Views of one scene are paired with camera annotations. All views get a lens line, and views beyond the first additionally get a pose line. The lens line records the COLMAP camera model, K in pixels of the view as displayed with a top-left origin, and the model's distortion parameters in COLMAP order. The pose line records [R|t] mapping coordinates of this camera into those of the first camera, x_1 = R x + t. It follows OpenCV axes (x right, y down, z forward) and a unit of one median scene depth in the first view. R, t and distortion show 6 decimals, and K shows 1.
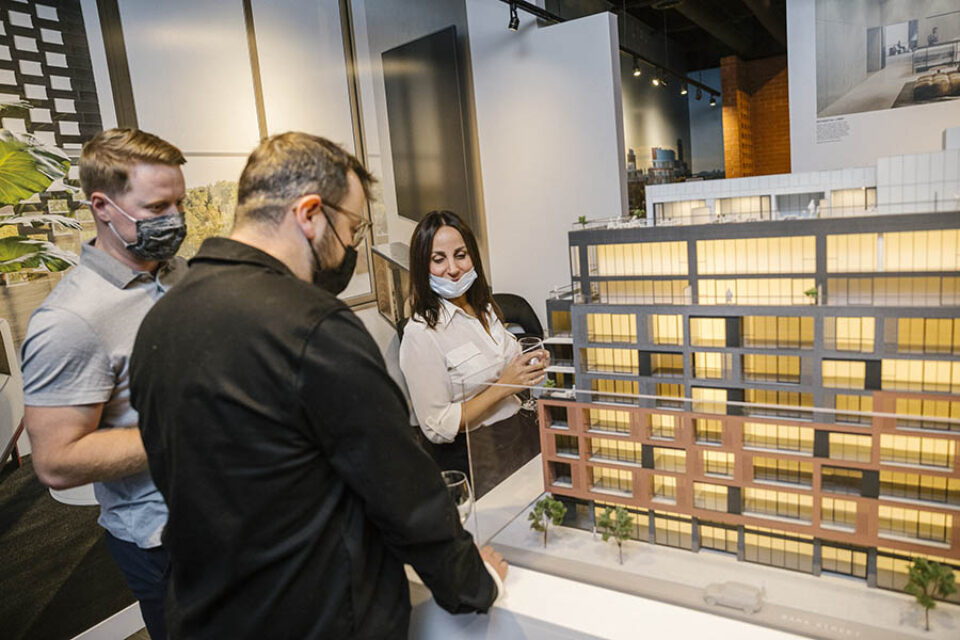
lens RADIAL K [[658.5, 0, 480.0], [0, 658.5, 320.0], [0, 0, 1]] dist [-0.111240, 0.090709]
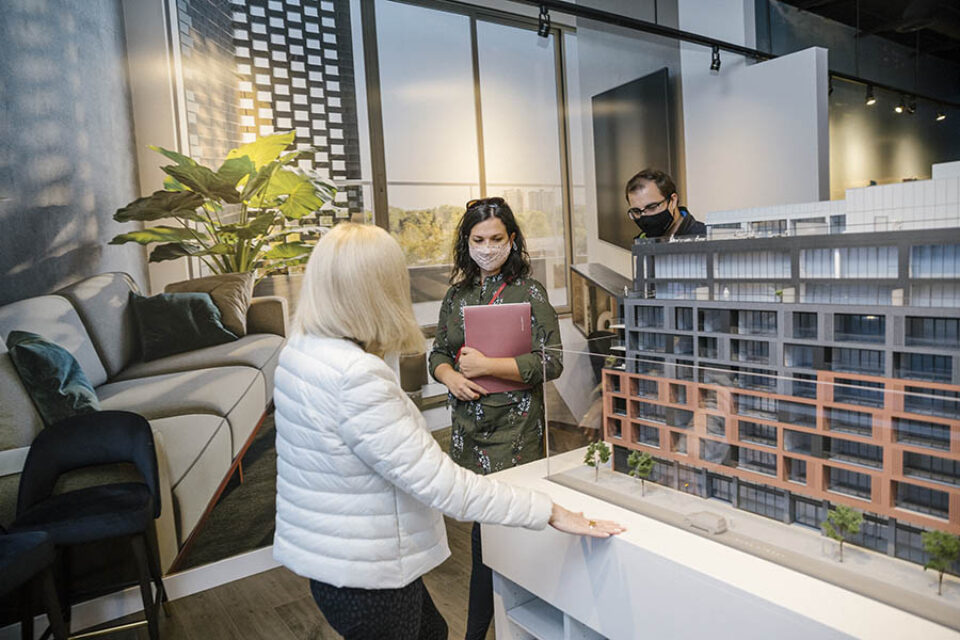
lens RADIAL K [[658.5, 0, 480.0], [0, 658.5, 320.0], [0, 0, 1]] dist [-0.111240, 0.090709]
pose [[0.925734, 0.073358, -0.370992, 0.155568], [-0.089294, 0.995668, -0.025938, 0.035224], [0.367482, 0.057139, 0.928274, -0.150108]]
